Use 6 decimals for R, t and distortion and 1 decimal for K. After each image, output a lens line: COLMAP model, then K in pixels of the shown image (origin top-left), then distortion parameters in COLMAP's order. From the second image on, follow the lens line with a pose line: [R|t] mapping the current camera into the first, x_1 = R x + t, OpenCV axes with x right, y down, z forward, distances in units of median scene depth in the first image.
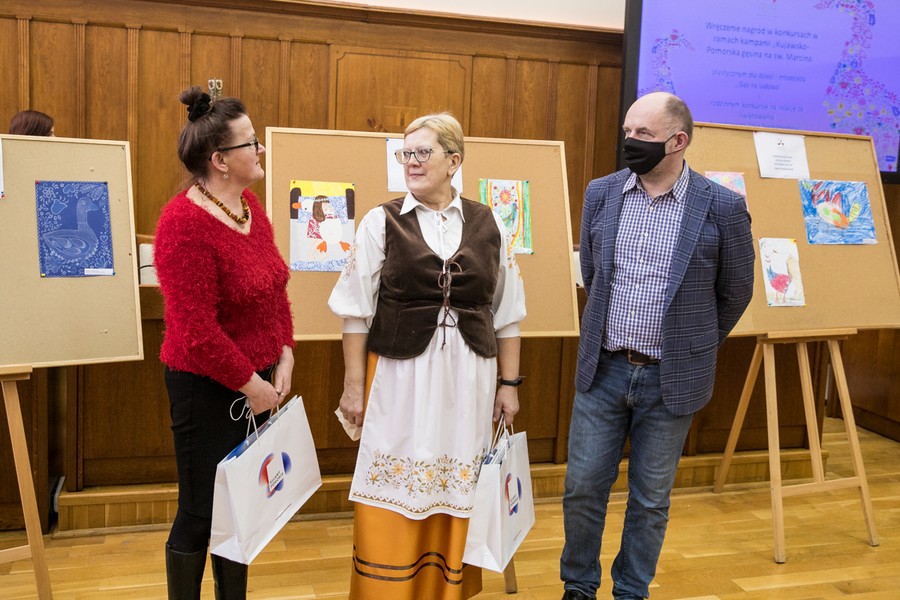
lens RADIAL K [[917.2, 0, 444.1], [0, 917.2, 251.5], [0, 0, 1]] dist [-0.057252, 0.113205]
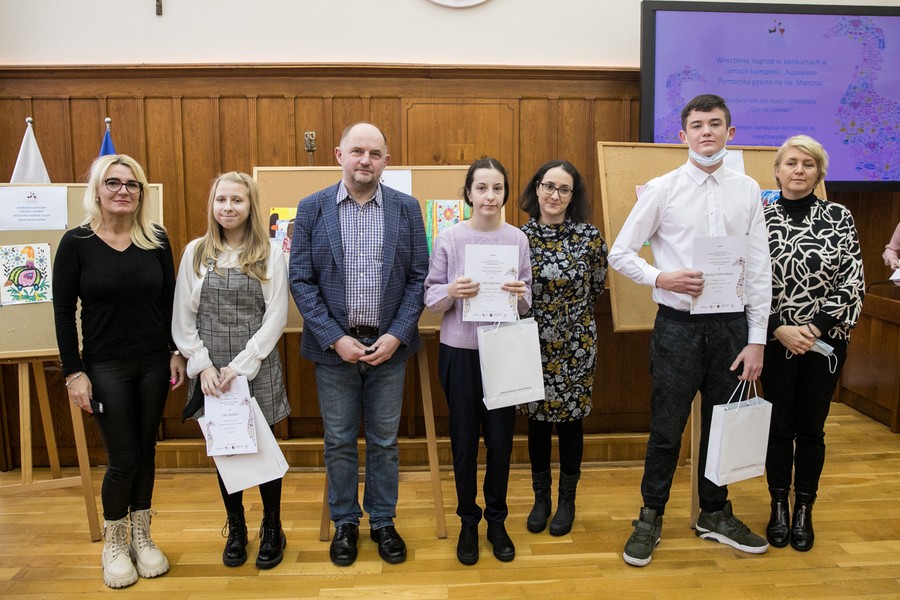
lens RADIAL K [[724.8, 0, 462.7], [0, 724.8, 282.3], [0, 0, 1]] dist [-0.137706, 0.128810]
pose [[0.970870, -0.012104, -0.239303, 0.199275], [0.019005, 0.999467, 0.026553, 0.003082], [0.238854, -0.030328, 0.970582, 0.053120]]
